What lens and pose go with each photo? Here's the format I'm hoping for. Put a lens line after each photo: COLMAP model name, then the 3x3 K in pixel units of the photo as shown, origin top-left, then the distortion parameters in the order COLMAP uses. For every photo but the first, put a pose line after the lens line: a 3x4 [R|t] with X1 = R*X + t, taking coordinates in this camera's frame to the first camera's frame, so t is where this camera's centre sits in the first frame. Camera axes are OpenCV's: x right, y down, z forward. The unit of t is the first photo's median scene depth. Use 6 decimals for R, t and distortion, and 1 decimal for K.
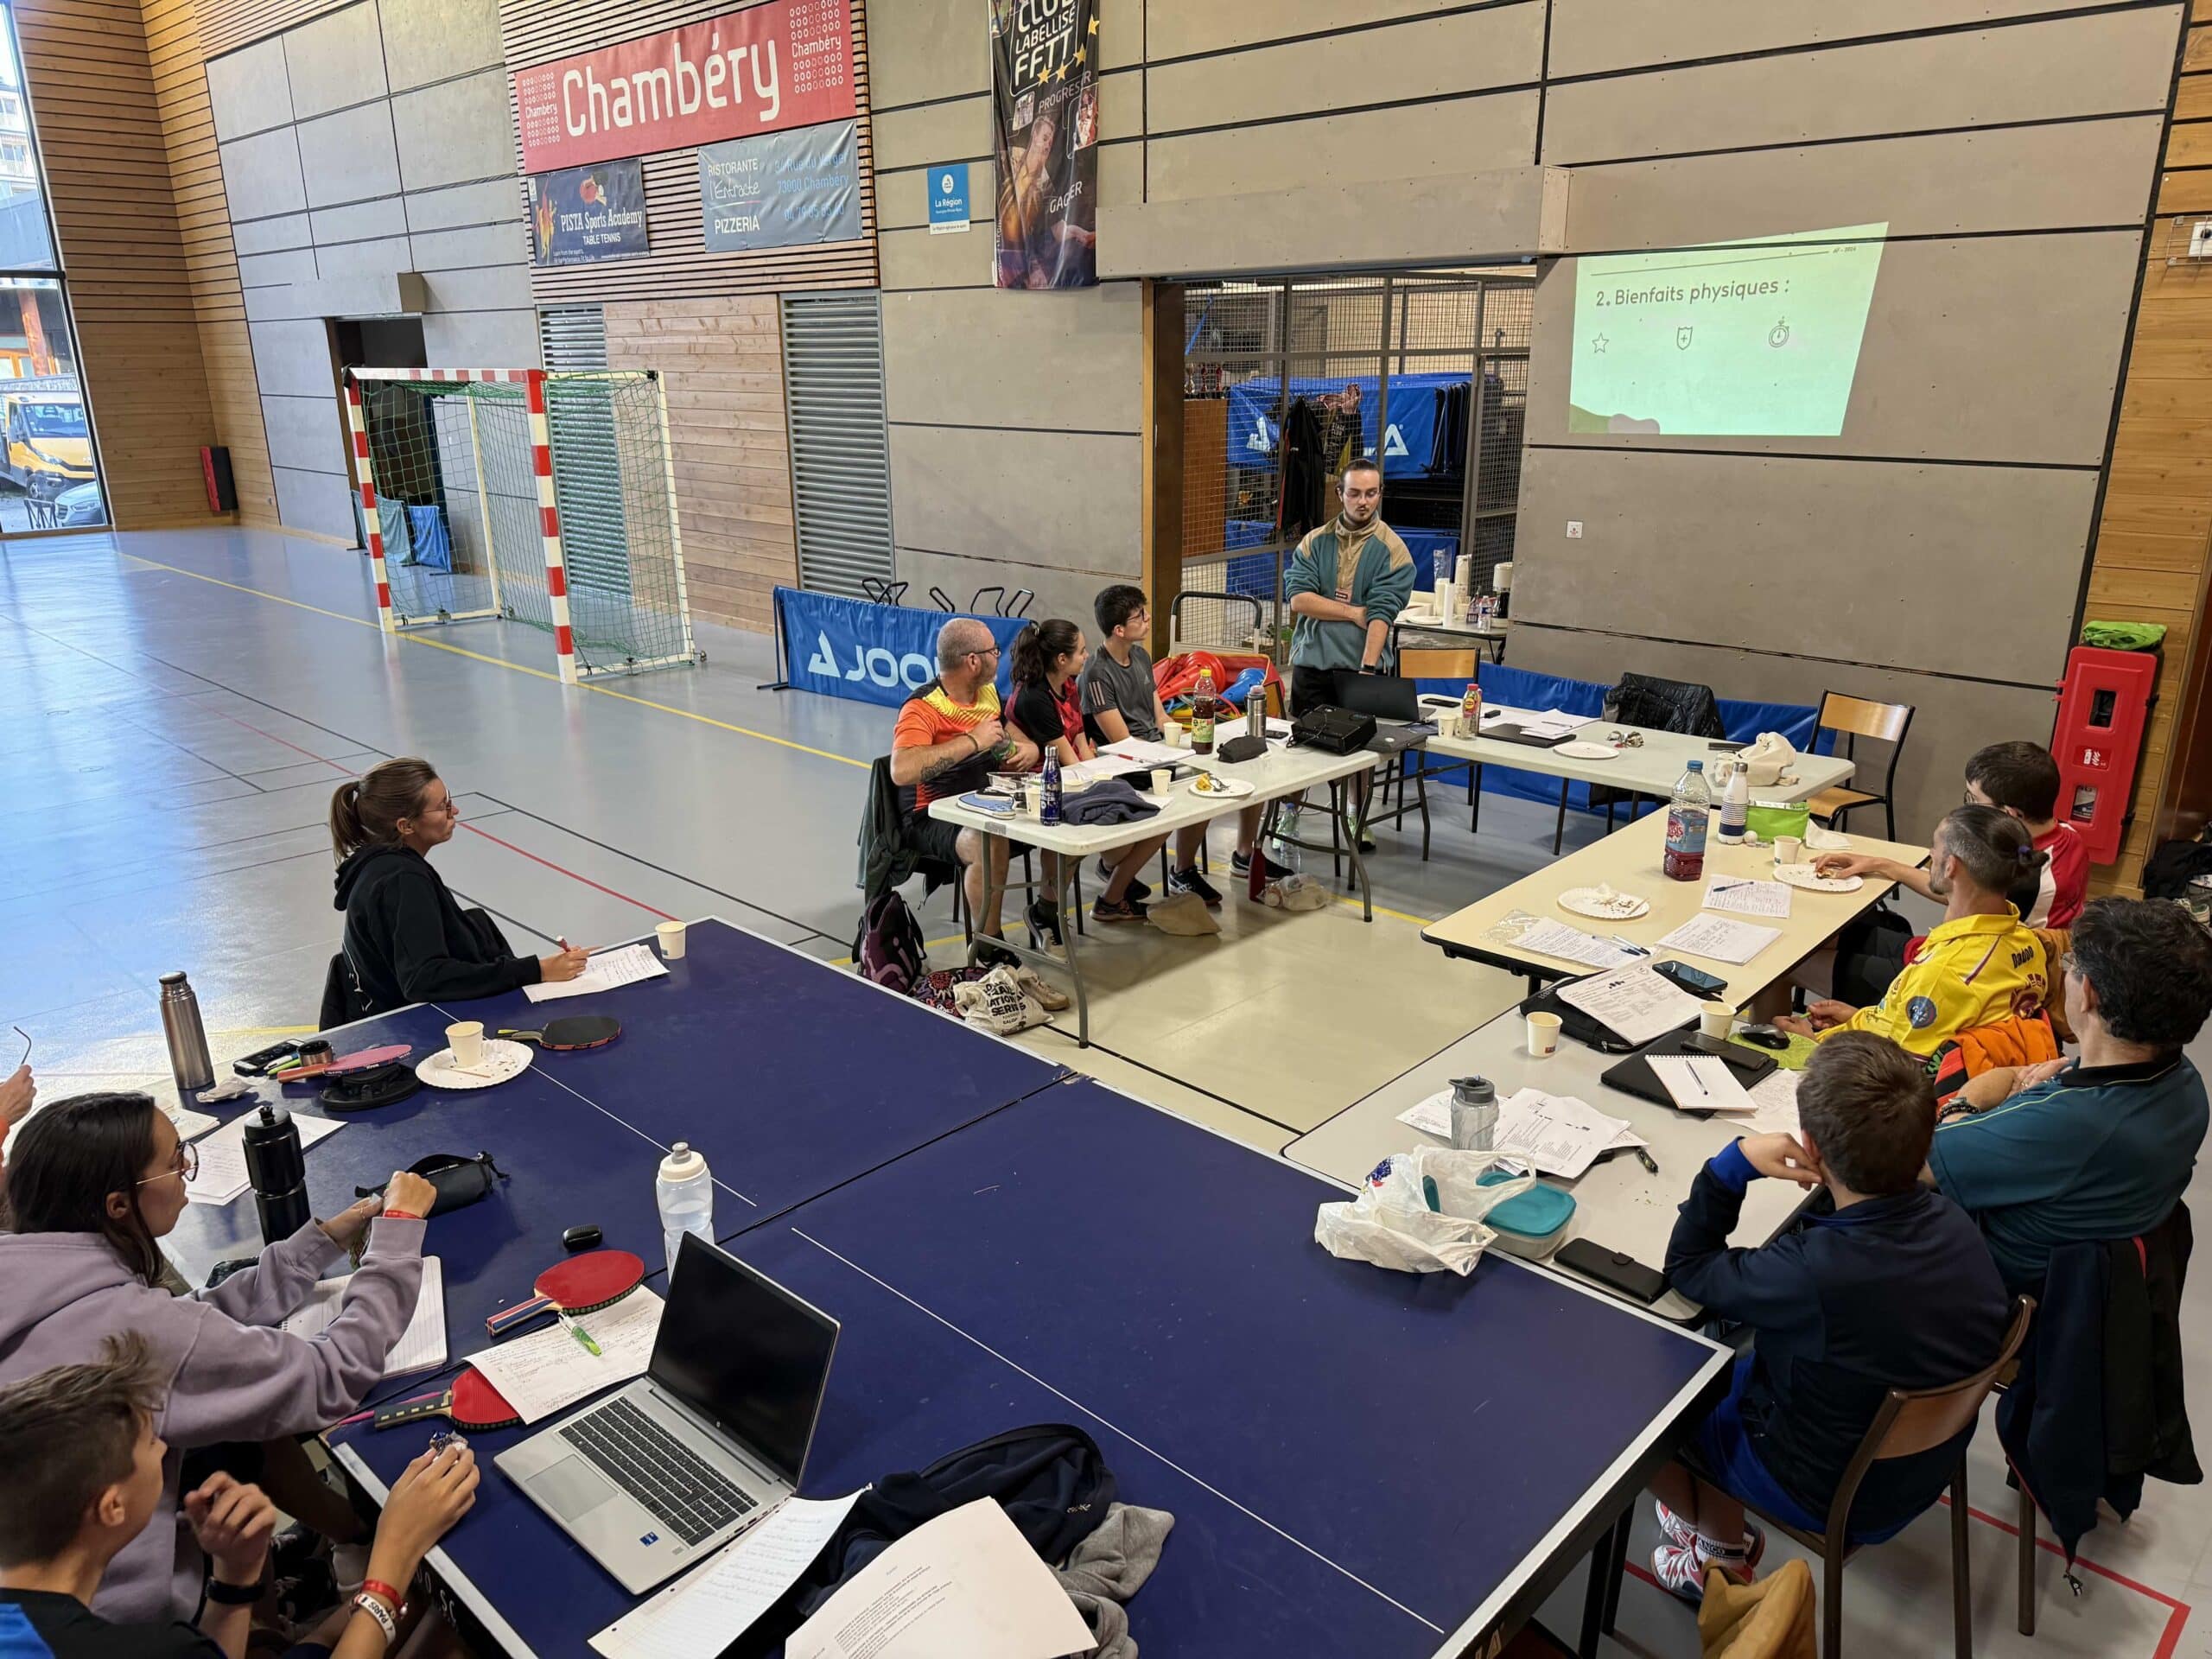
lens RADIAL K [[1539.0, 0, 1112.8], [0, 1539.0, 825.3], [0, 0, 1]] dist [0.036736, -0.037495]
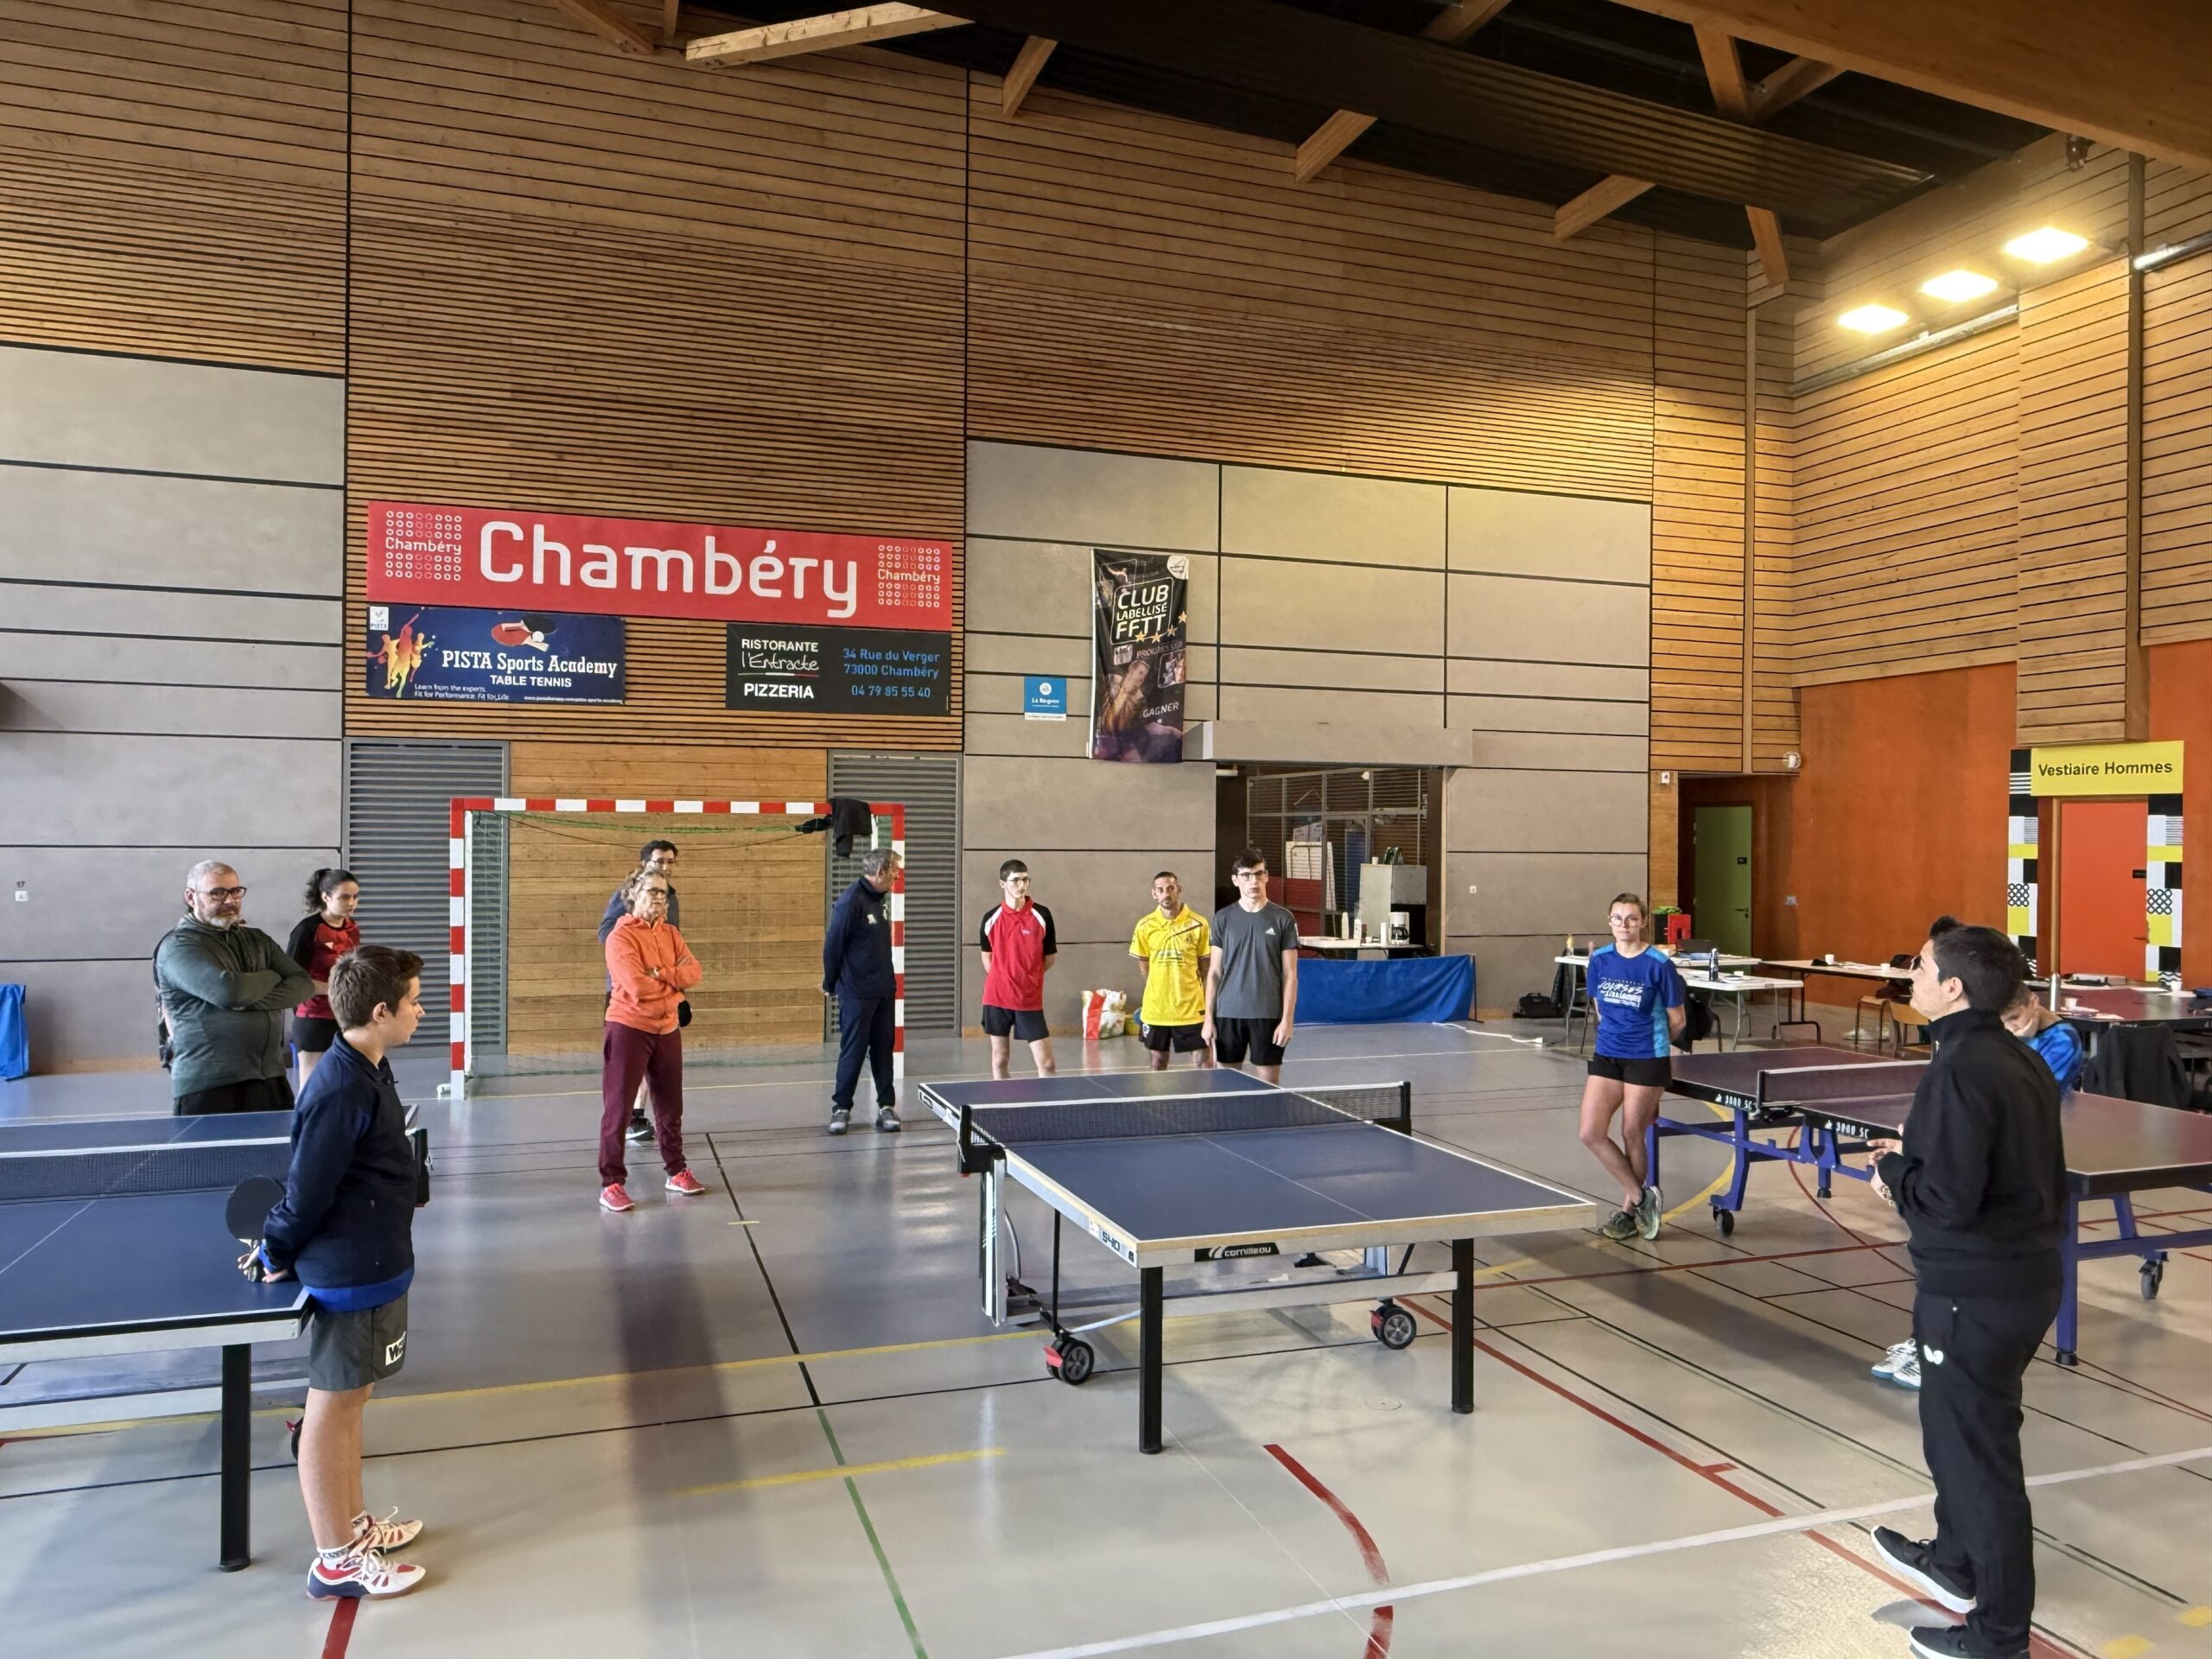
lens RADIAL K [[1517.8, 0, 1107.2], [0, 1517.8, 831.0], [0, 0, 1]] dist [0.000697, -0.000667]
pose [[0.445157, 0.007505, 0.895421, -1.376058], [0.249276, 0.959399, -0.131968, -0.089732], [-0.860056, 0.281953, 0.425212, 0.398714]]
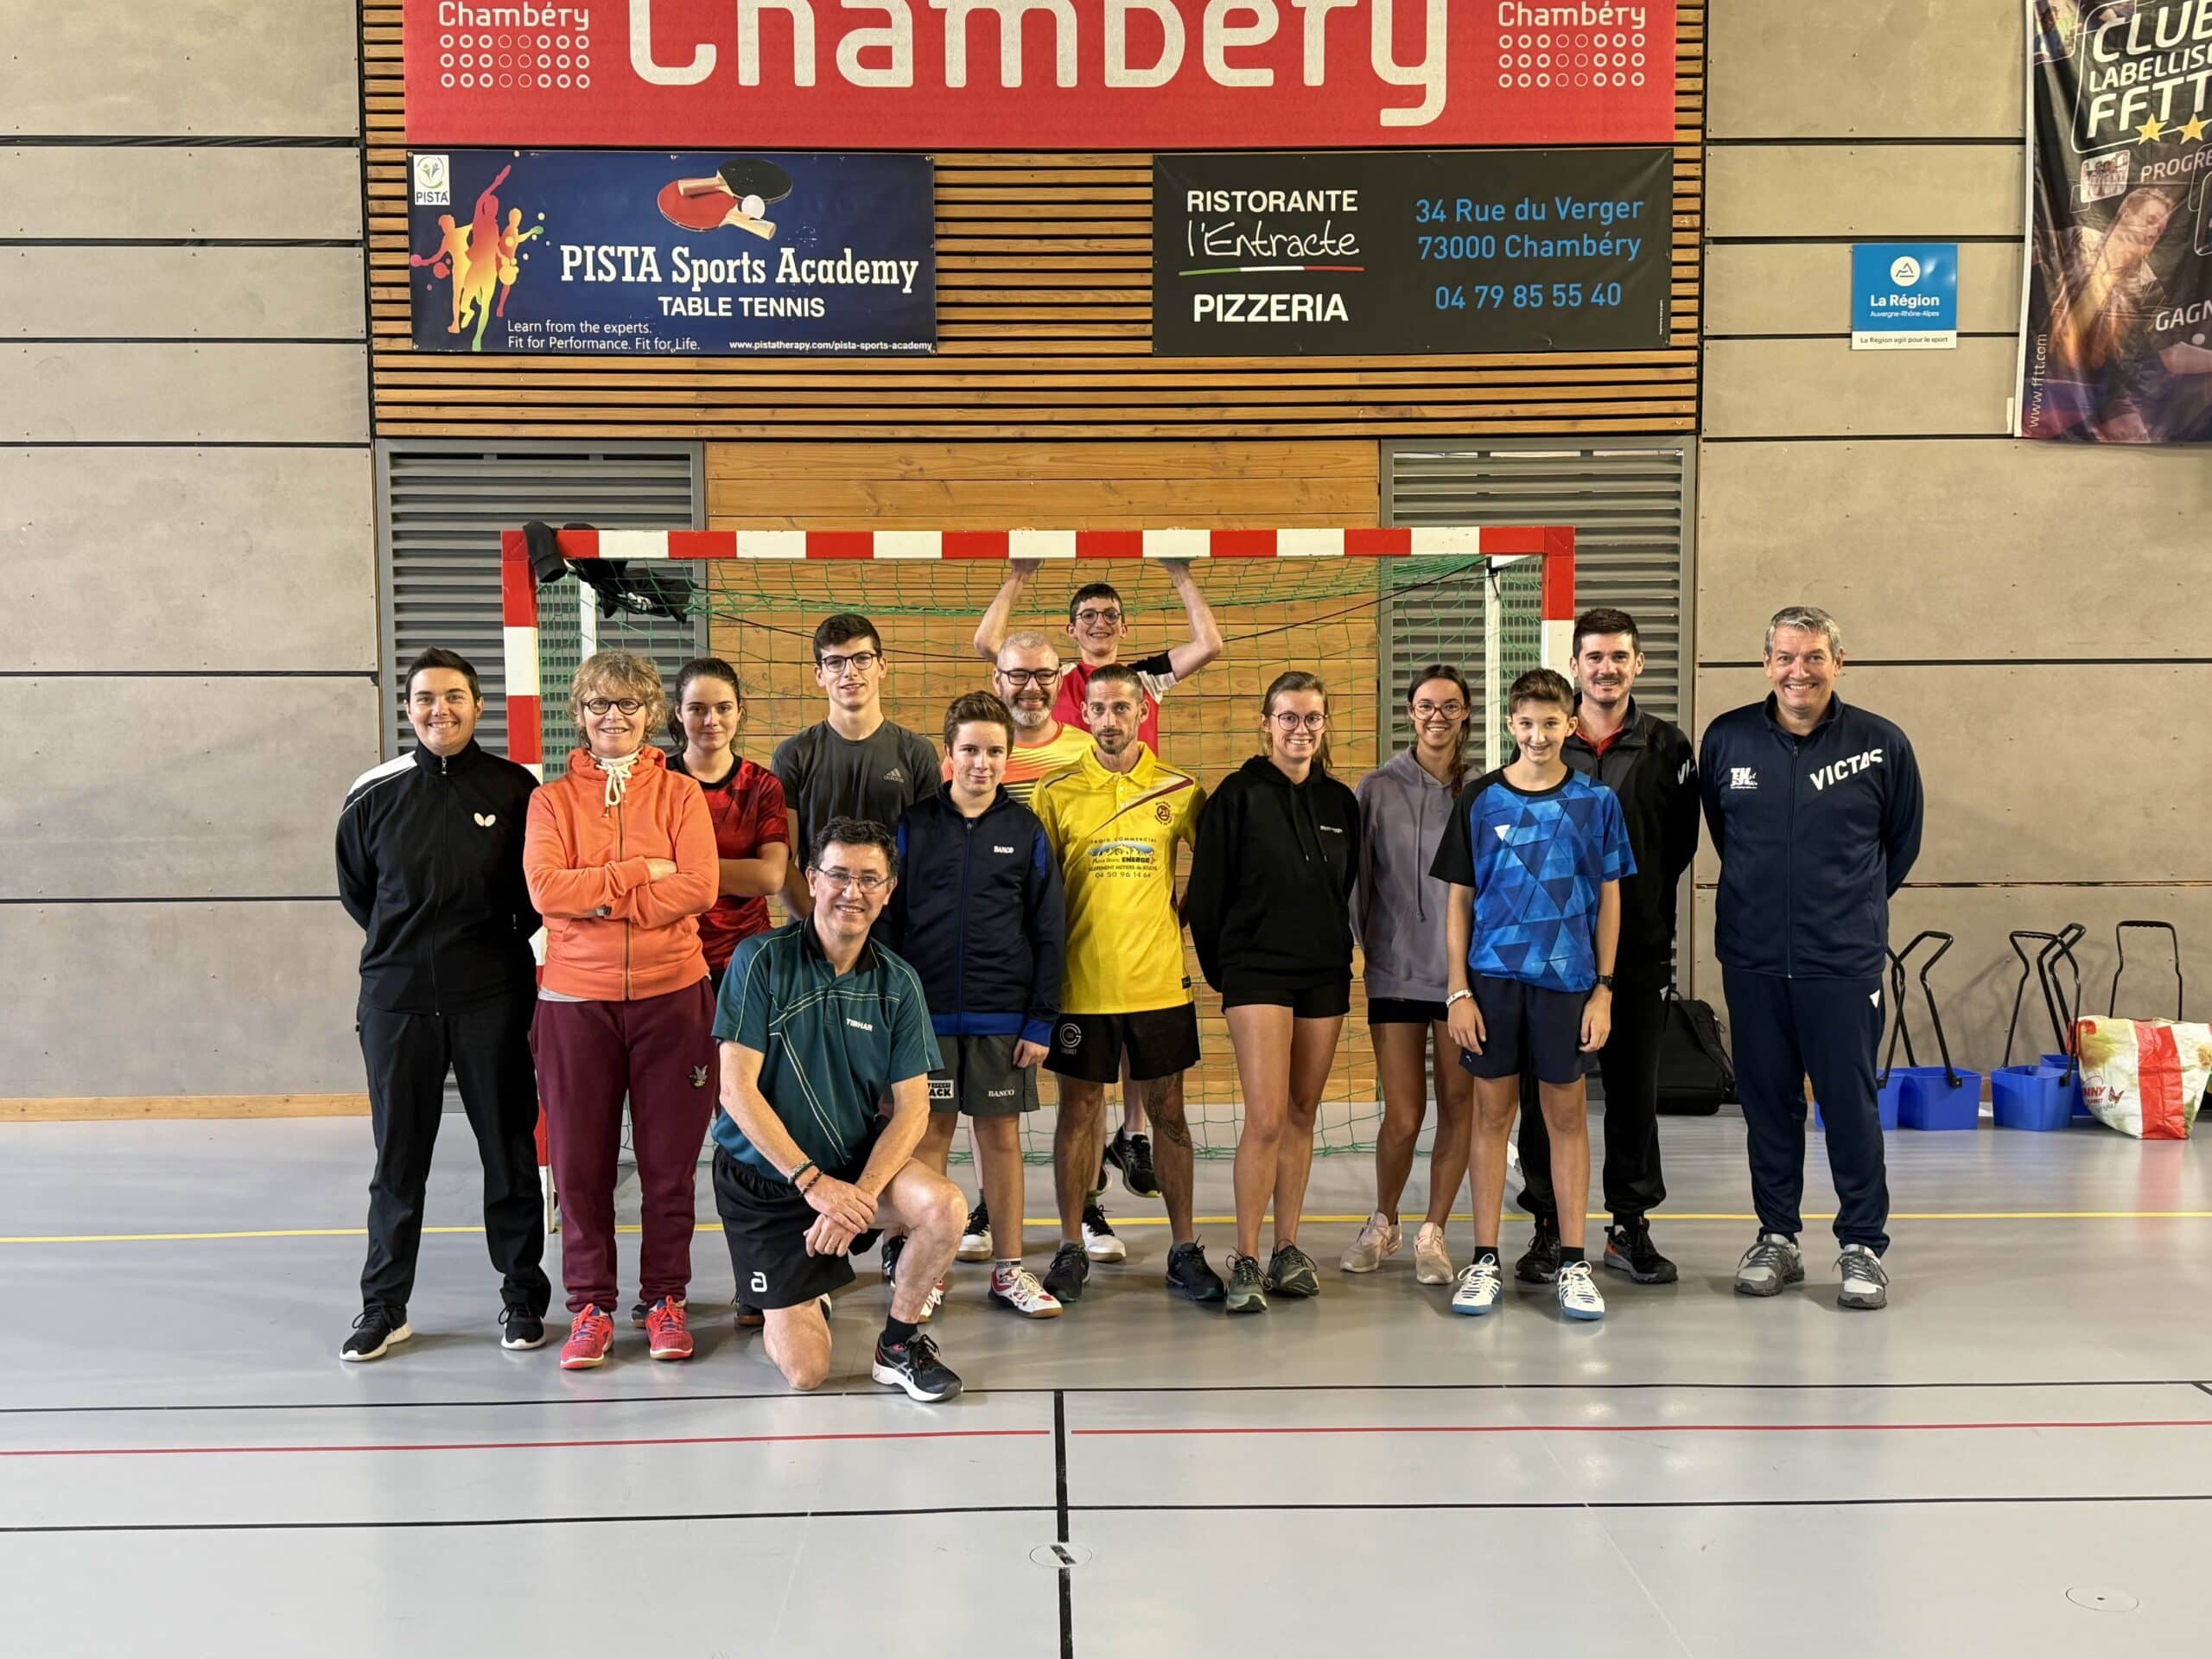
lens RADIAL K [[2383.4, 0, 1100.4], [0, 2383.4, 846.2], [0, 0, 1]] dist [0.221493, -0.521878]
pose [[0.698648, -0.042103, 0.714225, -1.025542], [0.210442, 0.966201, -0.148896, -0.129981], [-0.683816, 0.254328, 0.683895, 0.643810]]
